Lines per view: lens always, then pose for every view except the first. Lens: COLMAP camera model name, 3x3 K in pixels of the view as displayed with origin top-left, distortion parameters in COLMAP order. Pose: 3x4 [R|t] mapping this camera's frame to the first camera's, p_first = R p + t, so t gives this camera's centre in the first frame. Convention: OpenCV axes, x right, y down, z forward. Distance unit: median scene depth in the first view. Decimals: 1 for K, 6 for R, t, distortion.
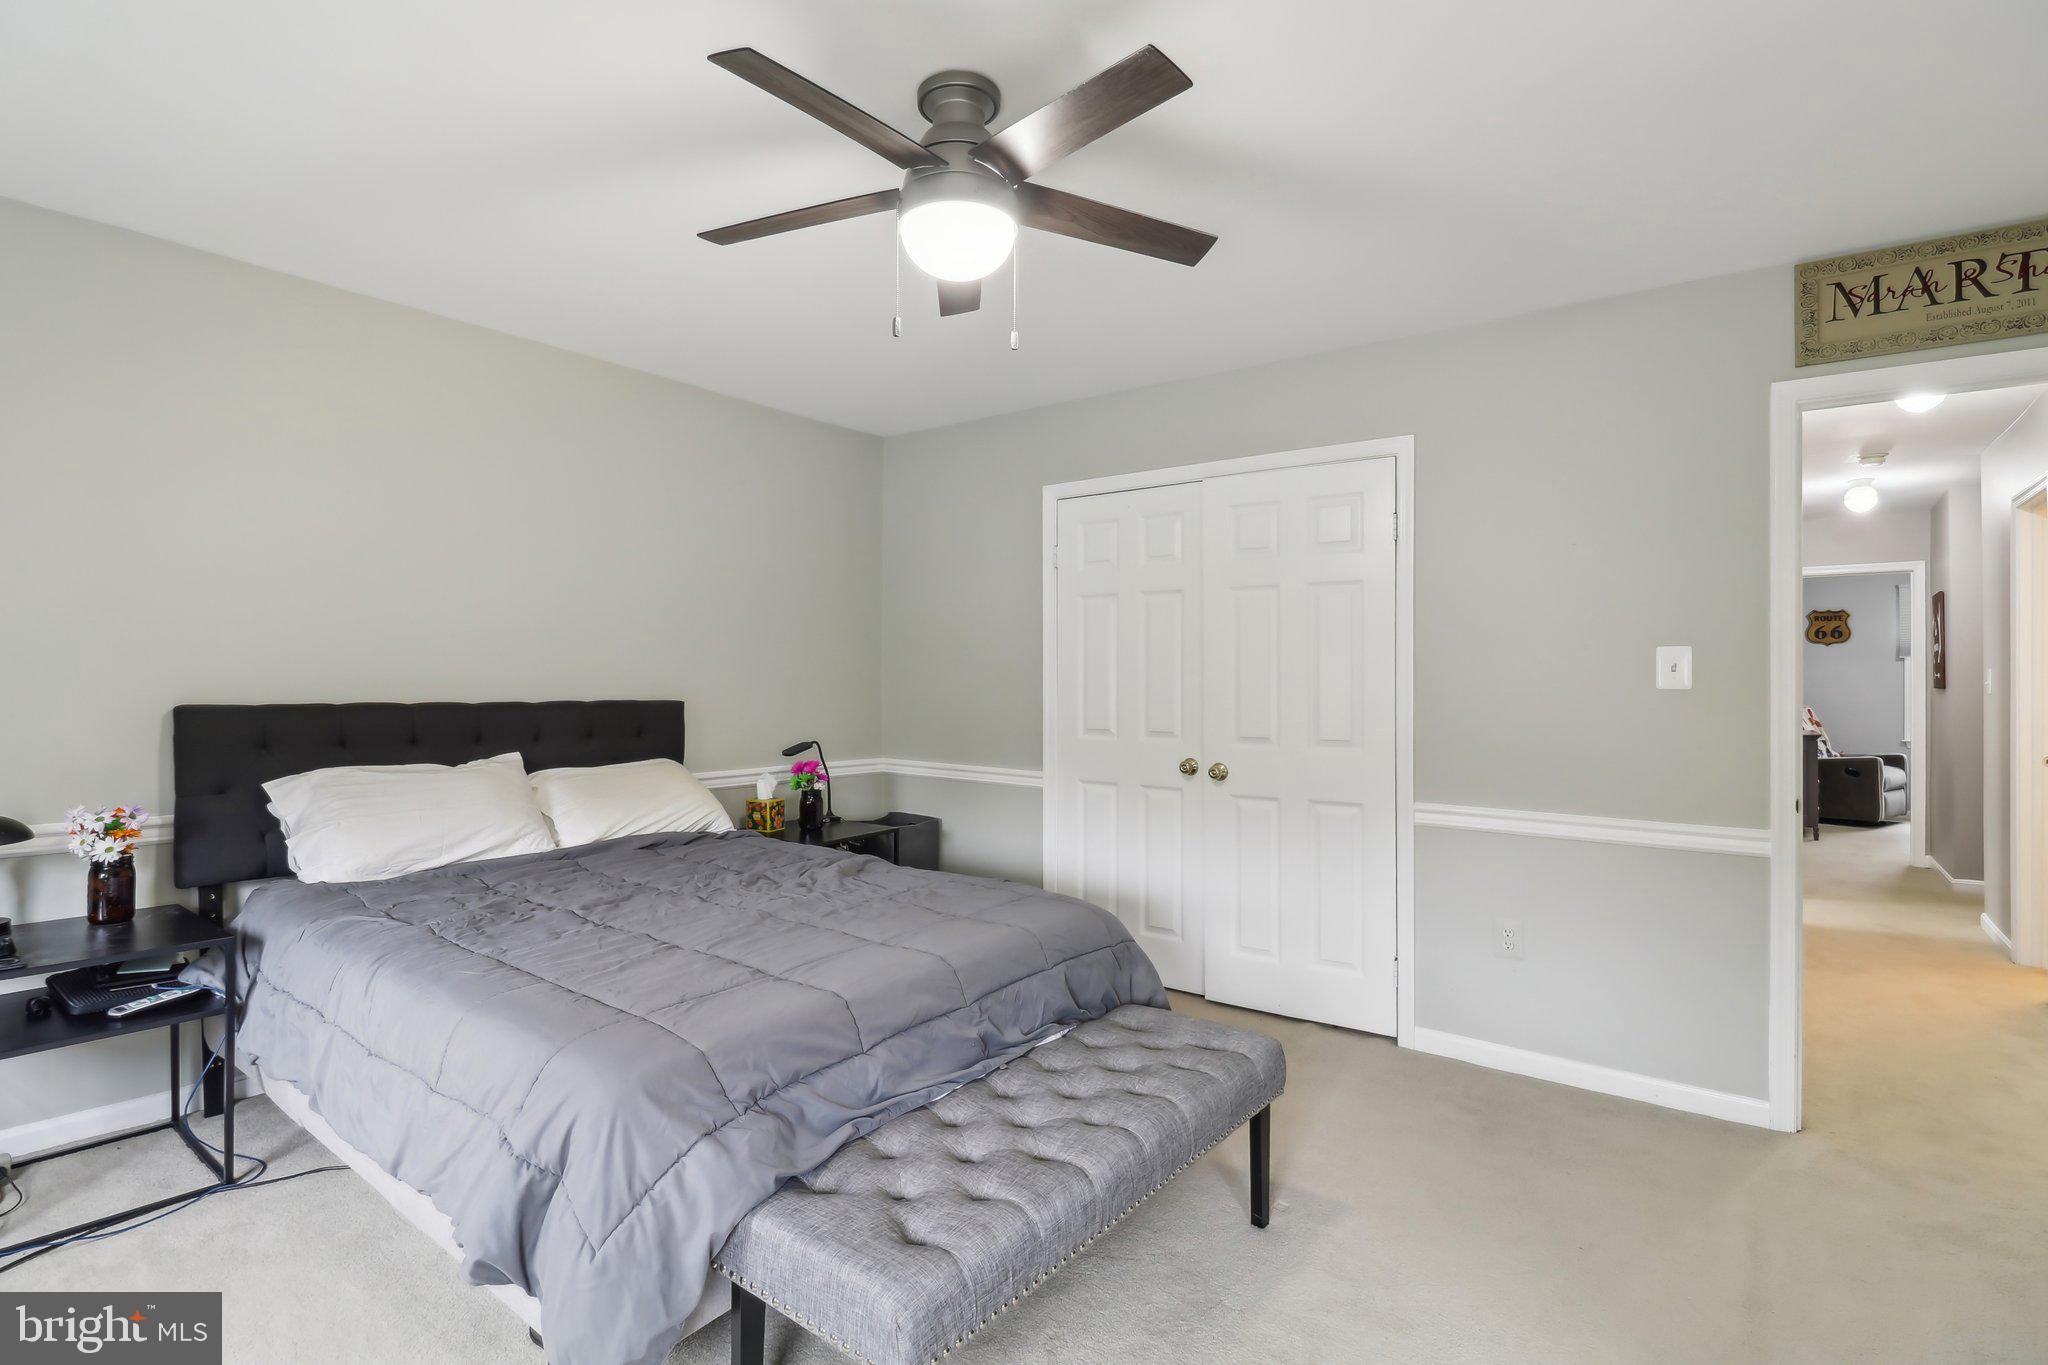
lens RADIAL K [[969.1, 0, 1025.4], [0, 969.1, 665.0], [0, 0, 1]] dist [-0.016575, -0.000915]
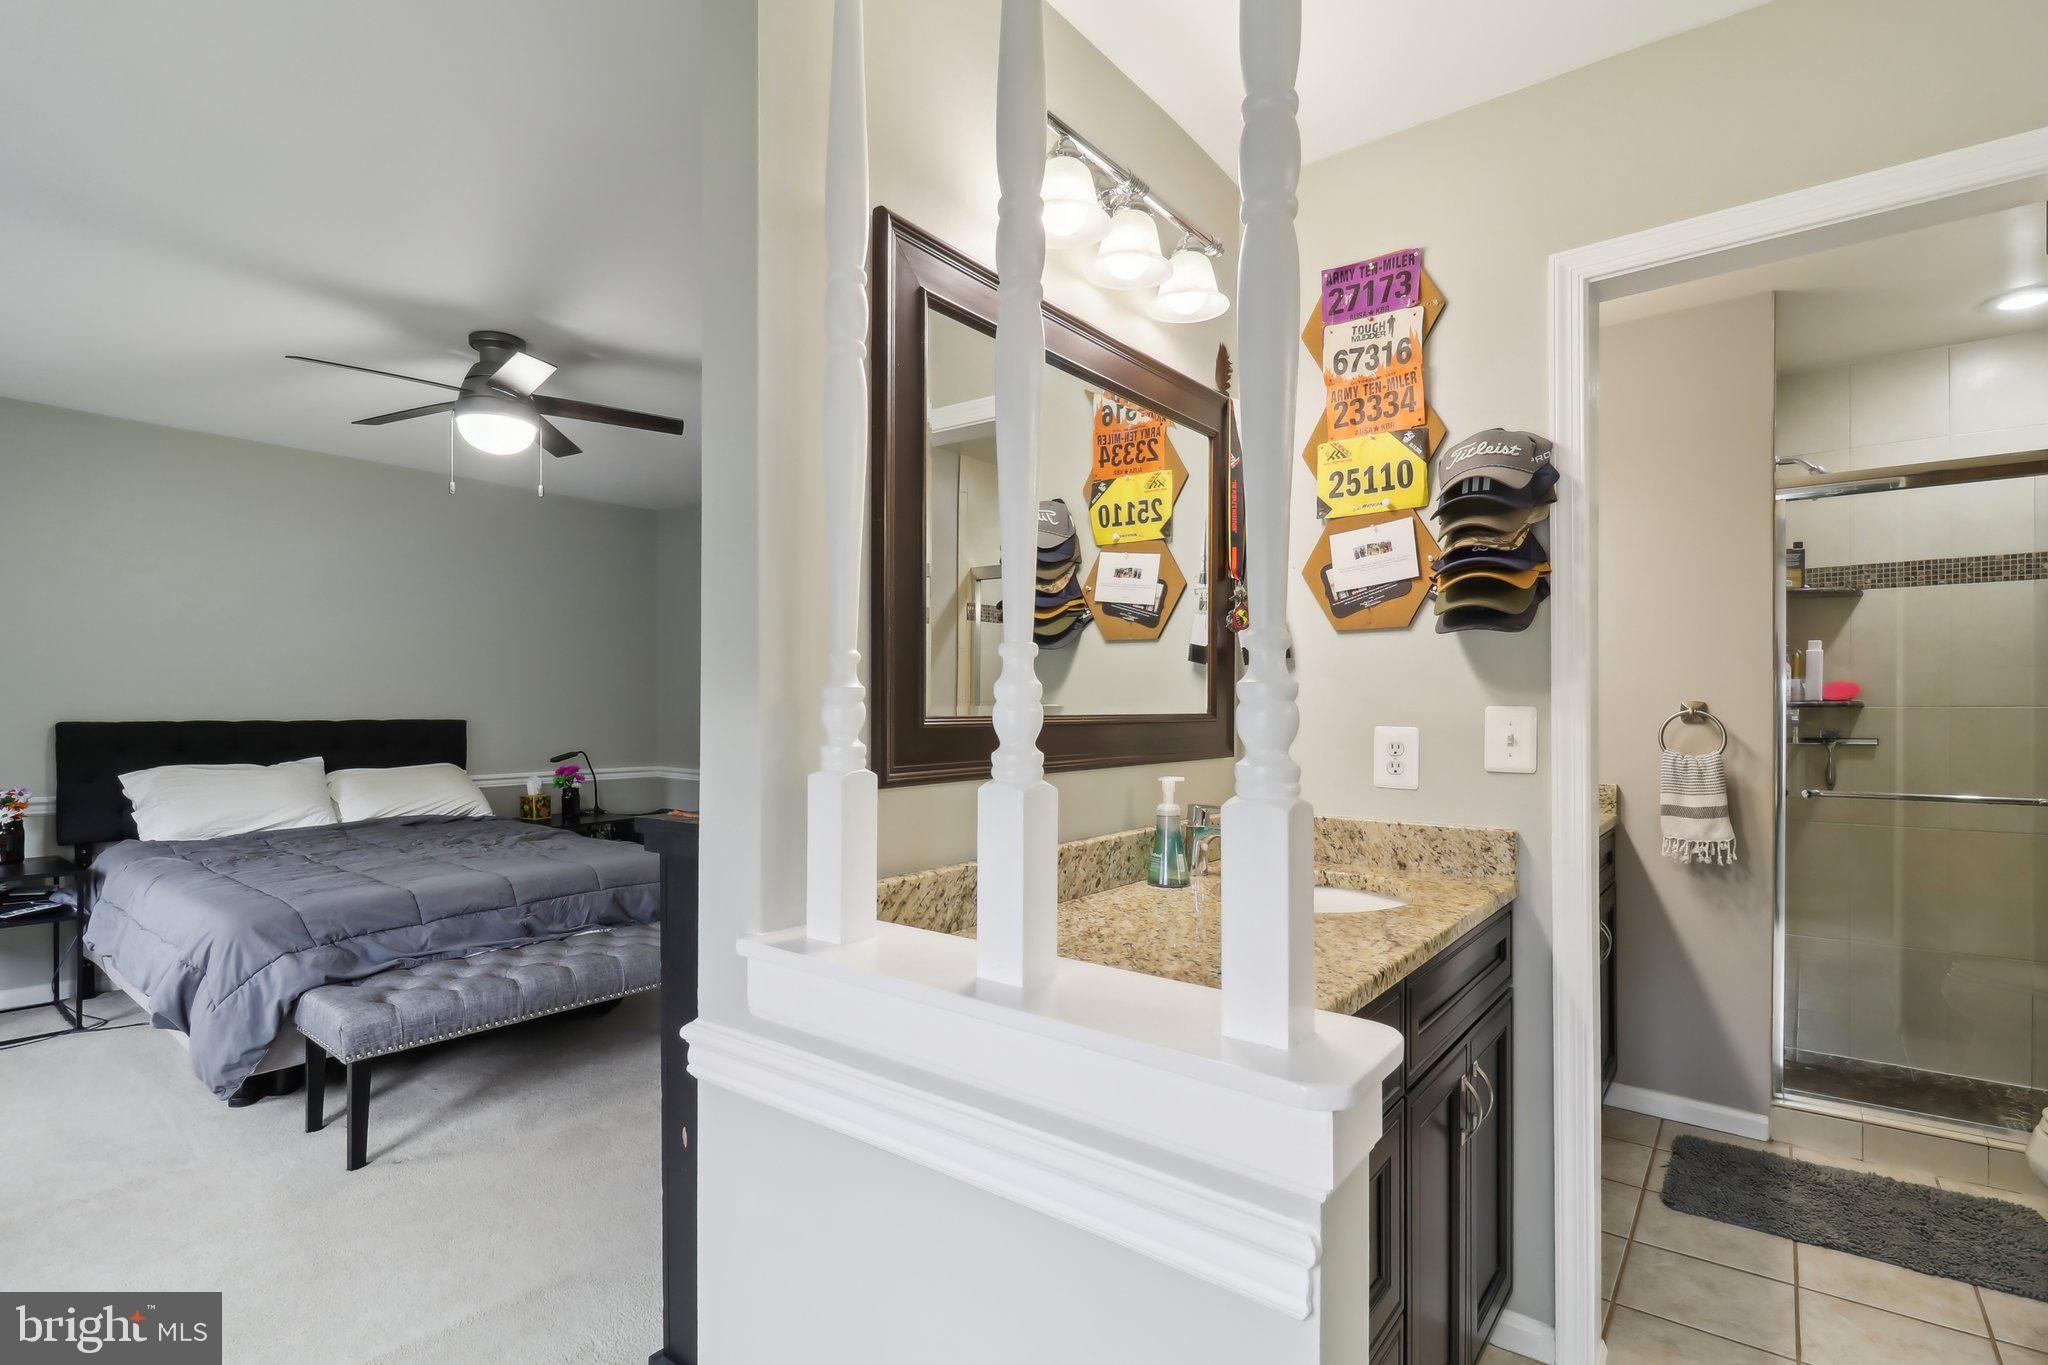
lens RADIAL K [[969.3, 0, 1015.8], [0, 969.3, 693.2], [0, 0, 1]] dist [-0.014908, -0.000936]
pose [[0.999915, -0.003416, -0.012566, 0.687433], [0.003472, 0.999984, 0.004472, -0.004174], [0.012551, -0.004515, 0.999911, -0.511316]]
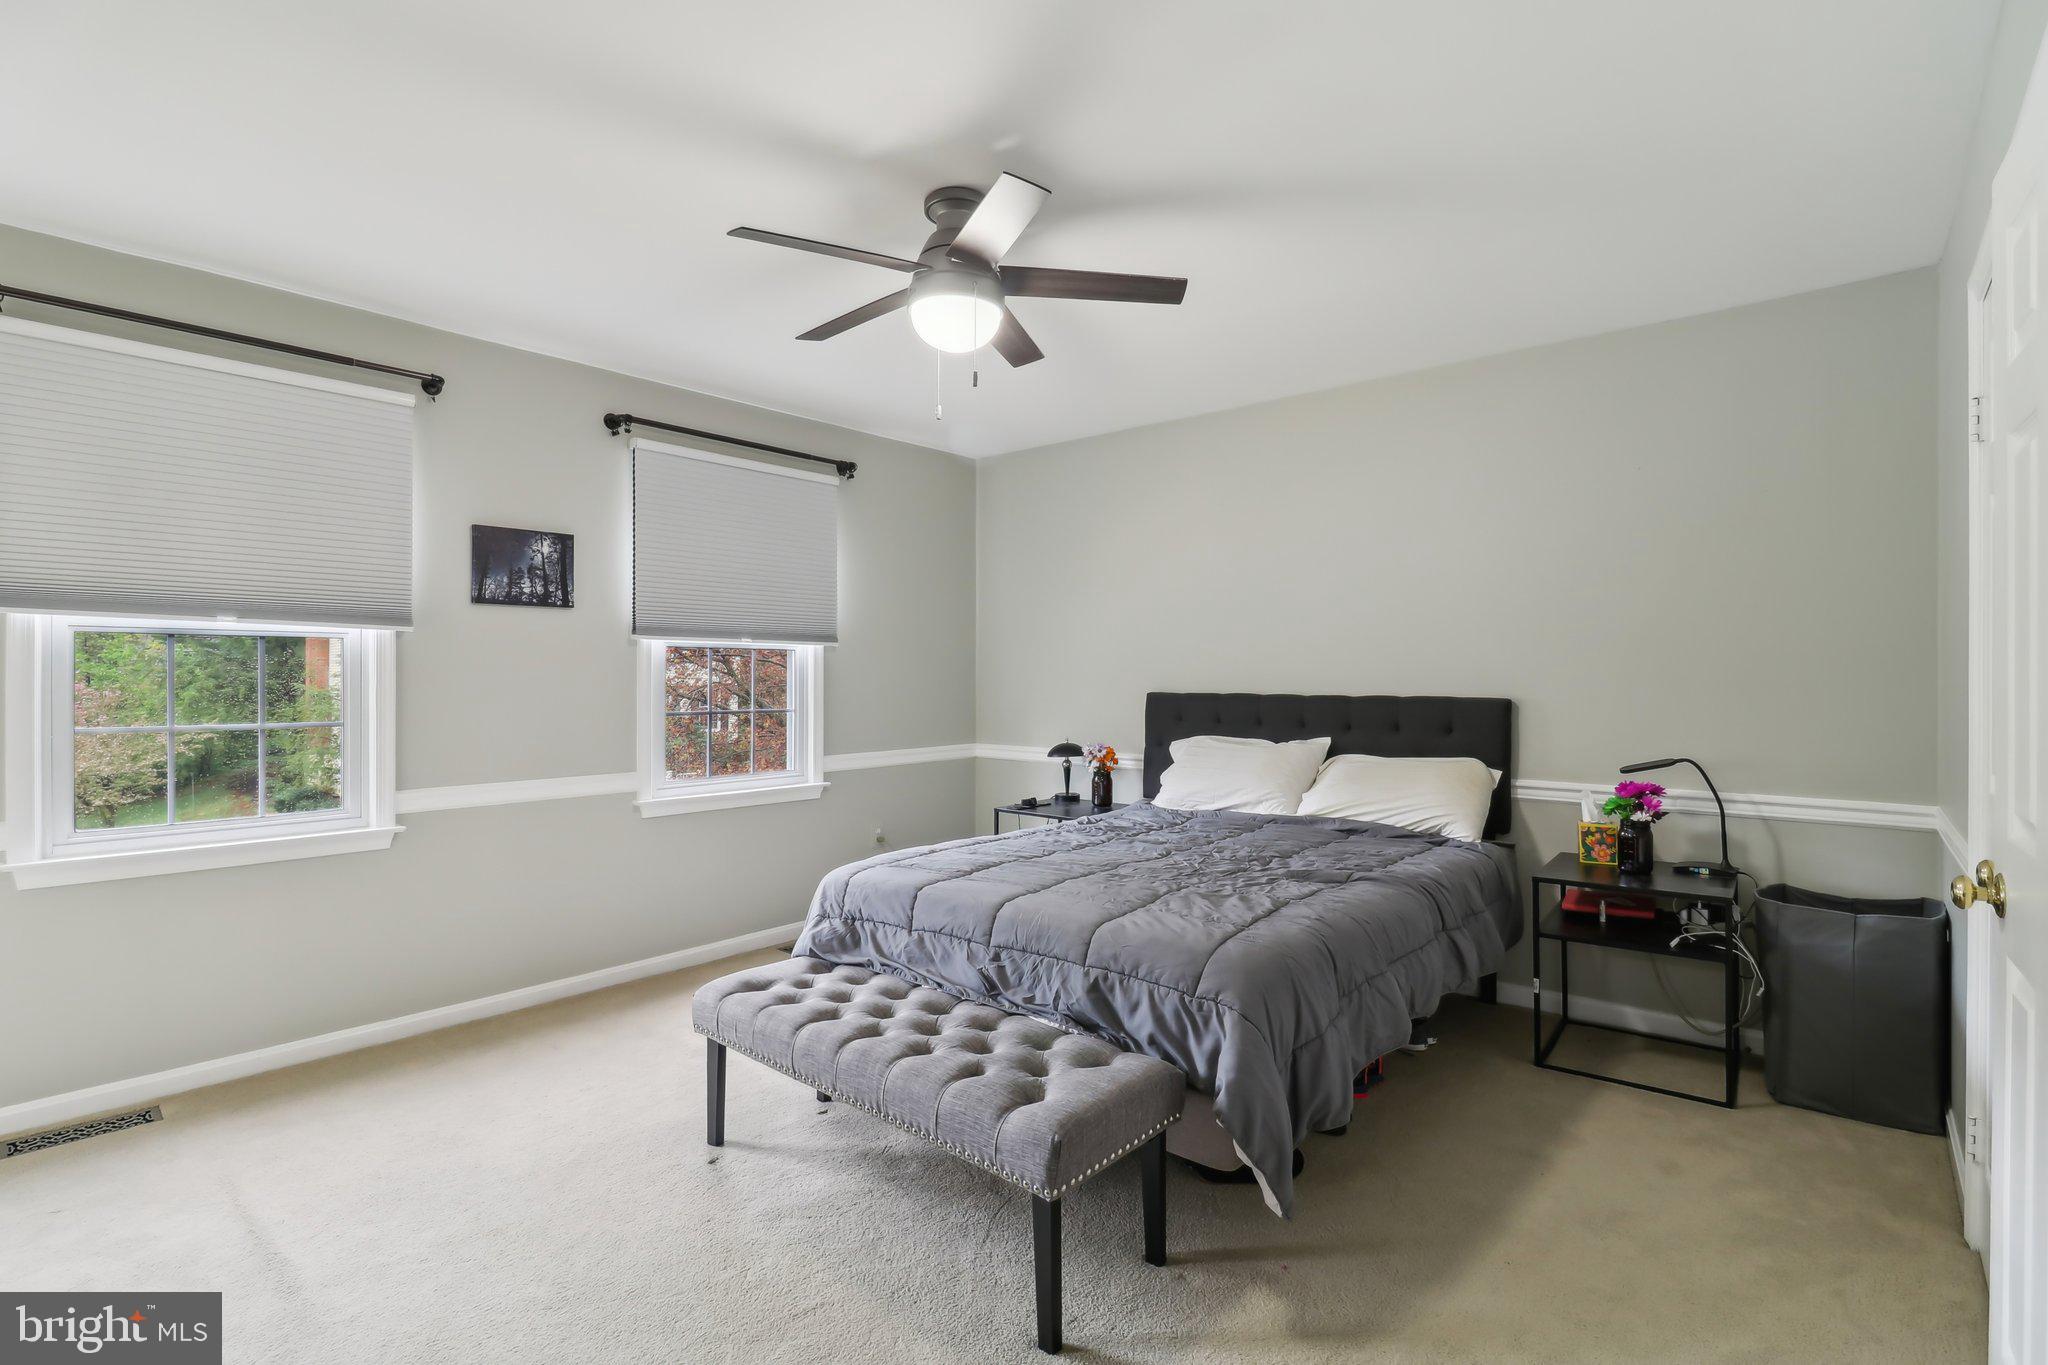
lens RADIAL K [[969.3, 0, 1015.8], [0, 969.3, 693.2], [0, 0, 1]] dist [-0.014908, -0.000936]
pose [[-0.054203, 0.015631, -0.998408, 0.987635], [0.018298, 0.999725, 0.014658, 0.014895], [0.998362, -0.017474, -0.054475, 0.961136]]
